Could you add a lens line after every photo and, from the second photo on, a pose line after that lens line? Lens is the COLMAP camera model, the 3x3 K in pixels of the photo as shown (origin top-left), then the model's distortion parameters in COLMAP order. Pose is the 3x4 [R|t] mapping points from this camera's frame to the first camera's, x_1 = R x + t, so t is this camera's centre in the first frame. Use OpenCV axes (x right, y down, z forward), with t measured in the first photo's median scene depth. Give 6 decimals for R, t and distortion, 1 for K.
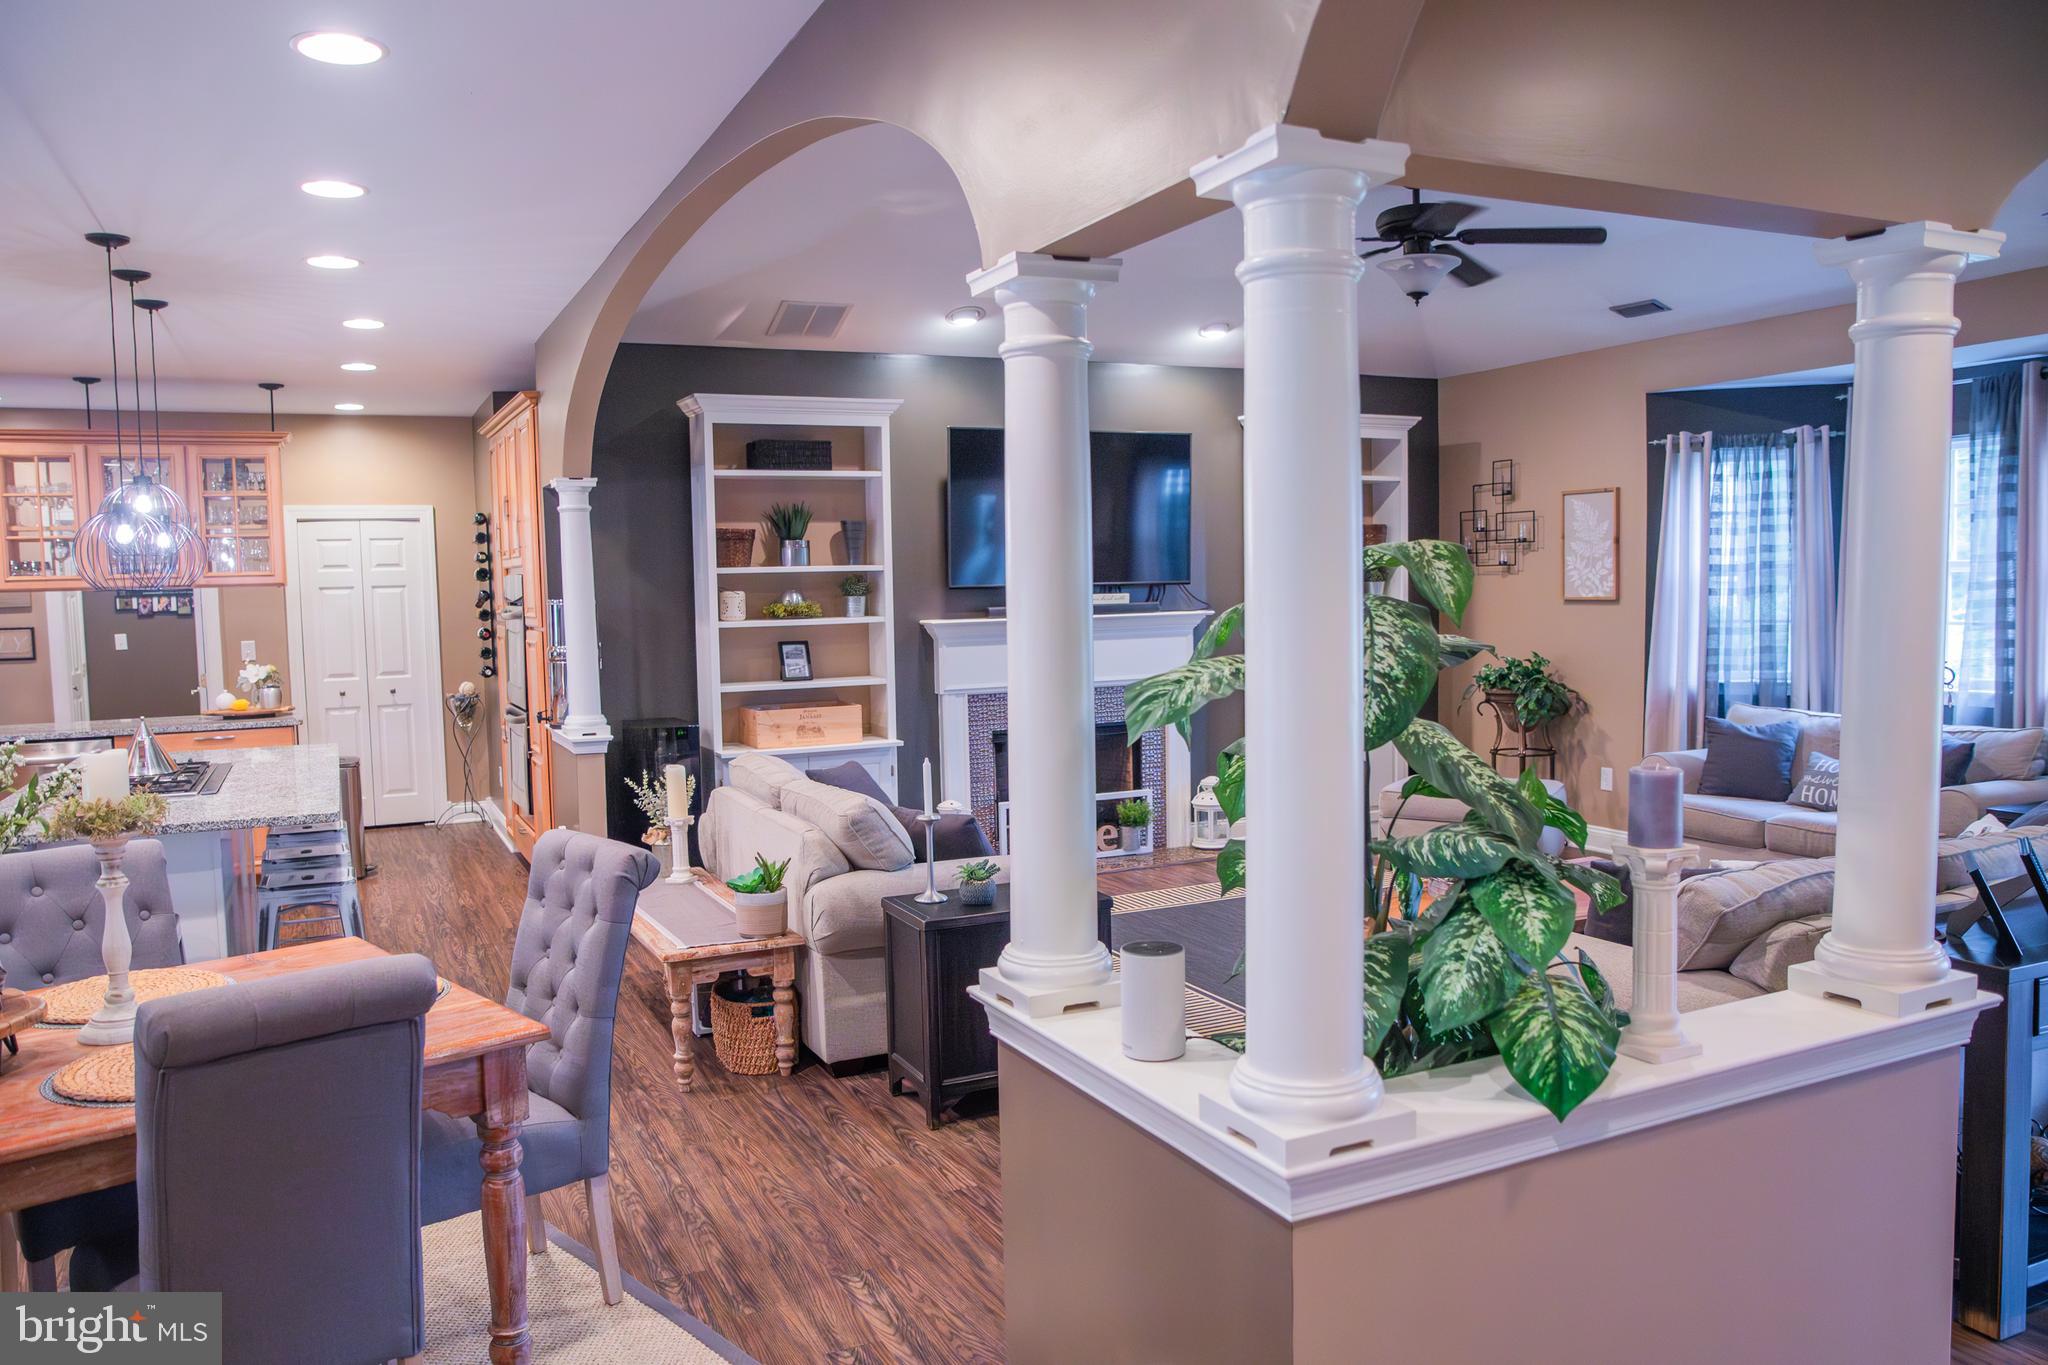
lens RADIAL K [[1515.8, 0, 1029.7], [0, 1515.8, 679.6], [0, 0, 1]] dist [-0.075959, 0.053823]
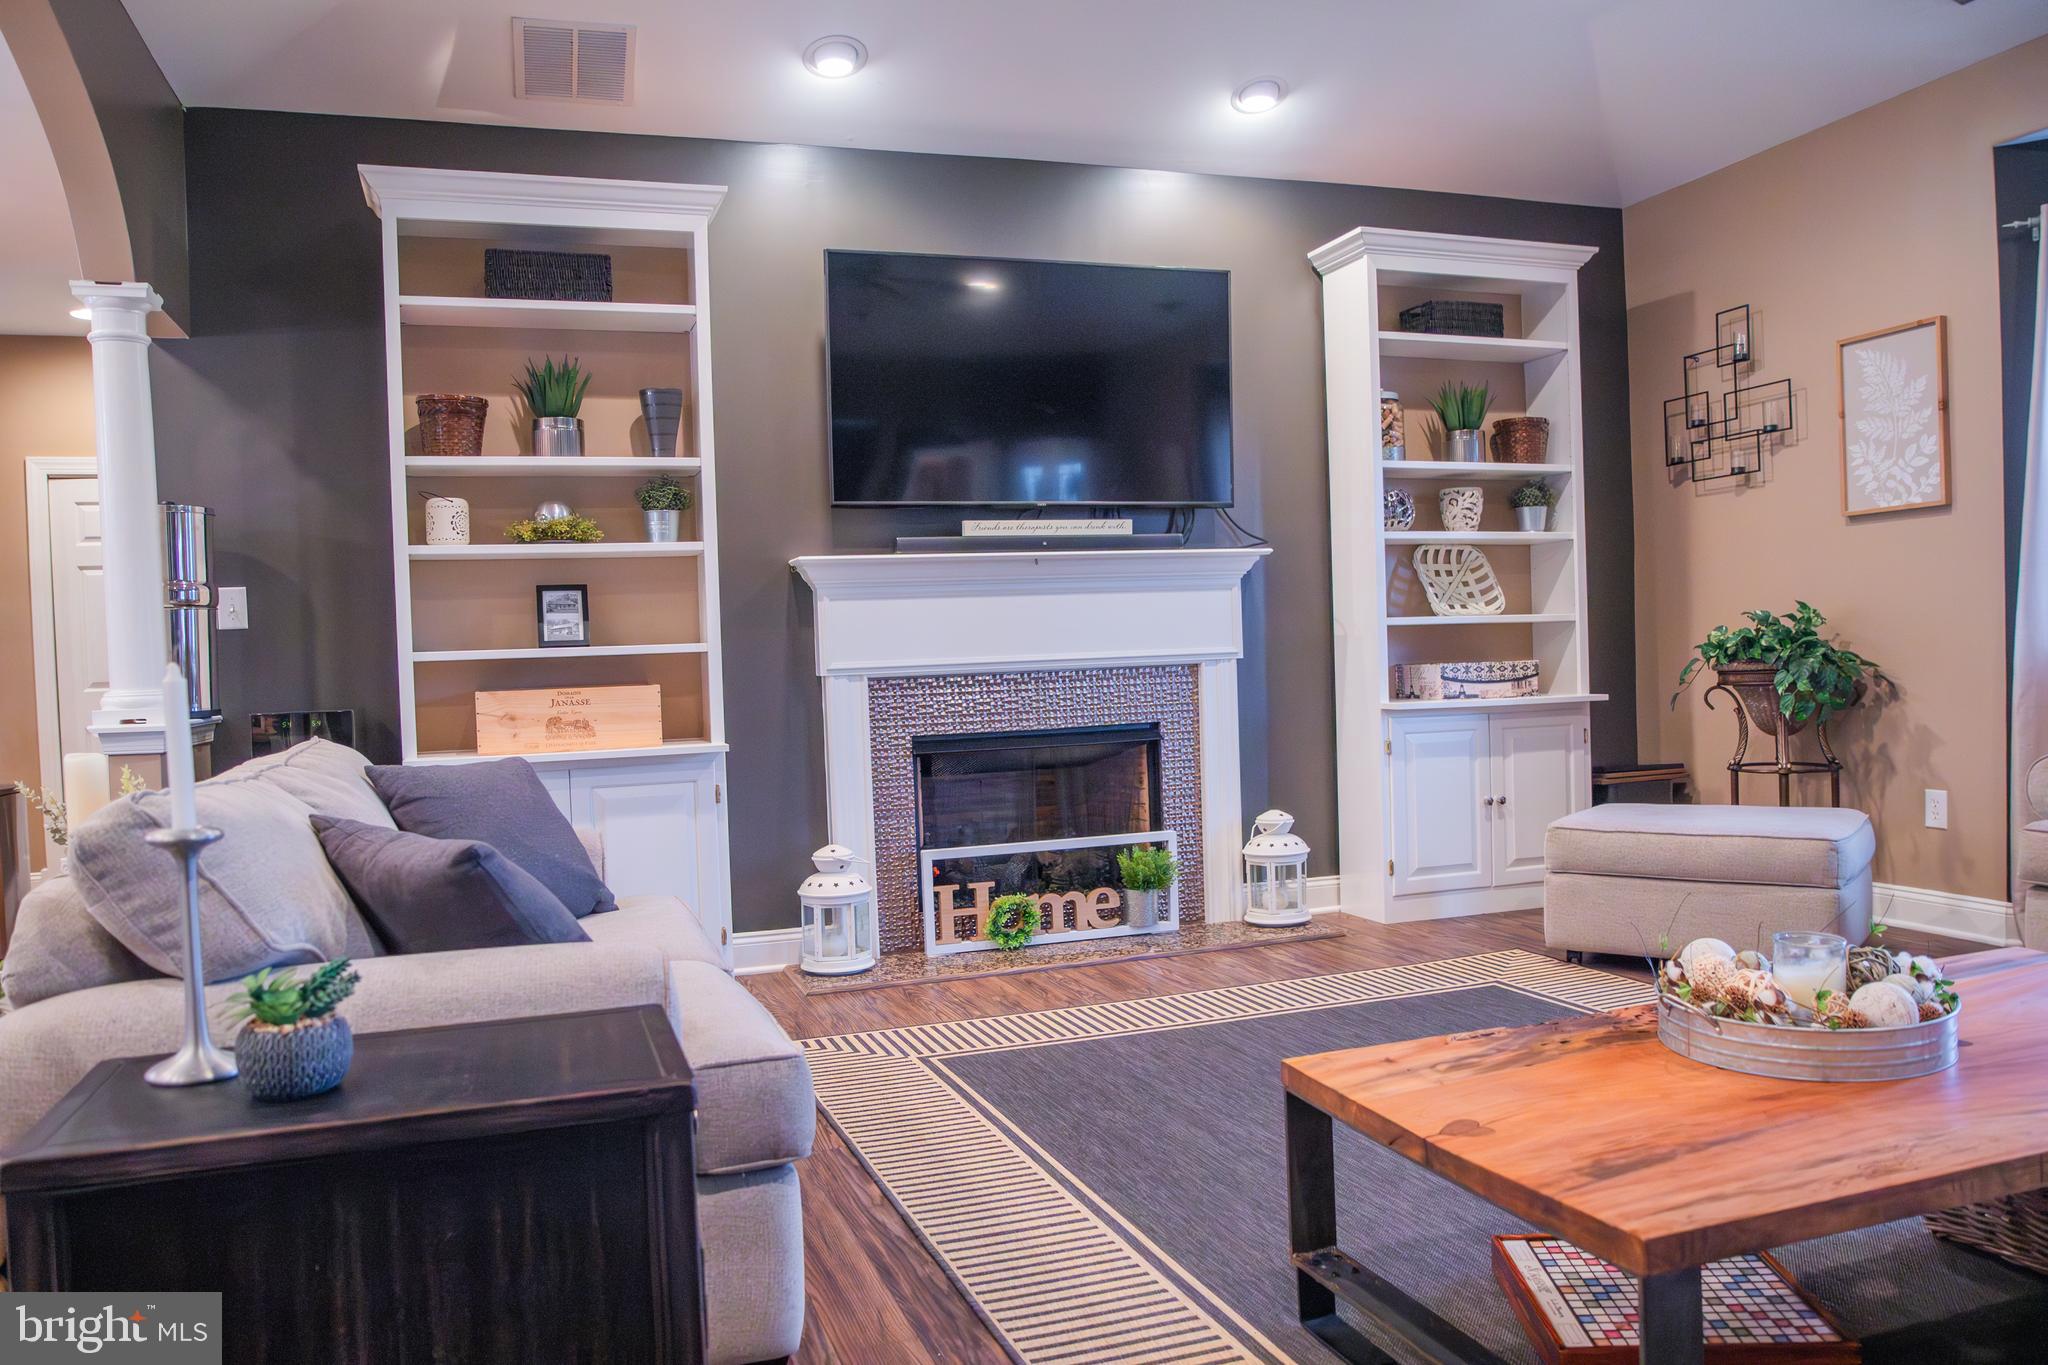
lens RADIAL K [[1515.8, 0, 1028.0], [0, 1515.8, 683.6], [0, 0, 1]] dist [-0.075959, 0.053823]
pose [[0.994283, -0.012505, -0.106039, 0.096543], [0.007784, 0.998965, -0.044822, 0.043493], [0.106489, 0.043741, 0.993351, 0.404528]]
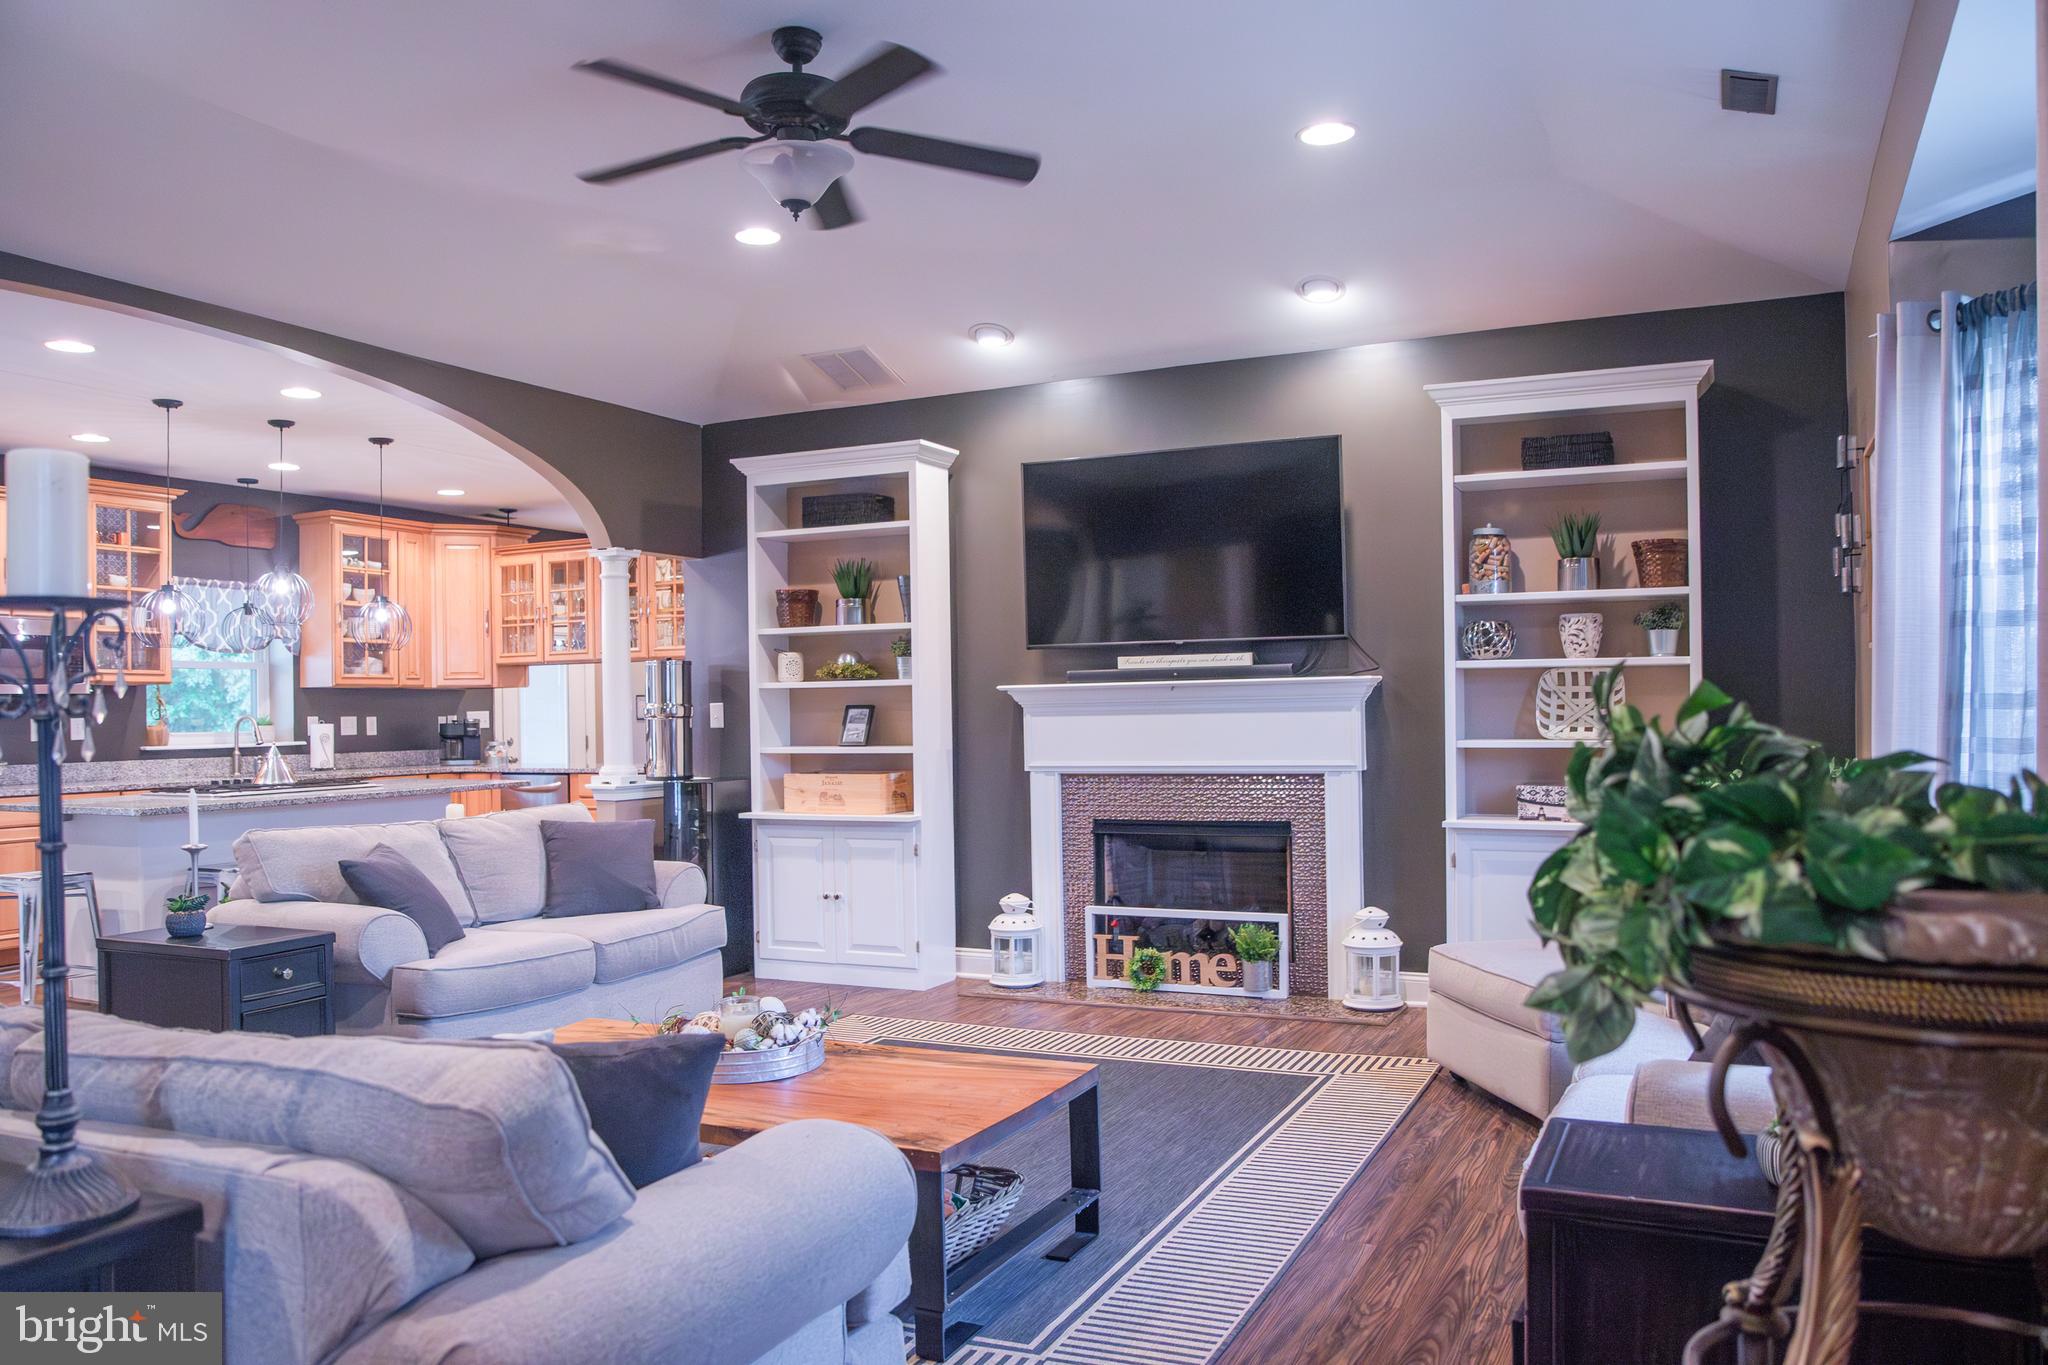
lens RADIAL K [[1515.8, 0, 1028.4], [0, 1515.8, 691.3], [0, 0, 1]] dist [-0.075959, 0.053823]
pose [[0.632809, 0.001862, -0.774305, 0.639001], [-0.049921, 0.998015, -0.038398, -0.002513], [0.772697, 0.062953, 0.631646, 0.471998]]
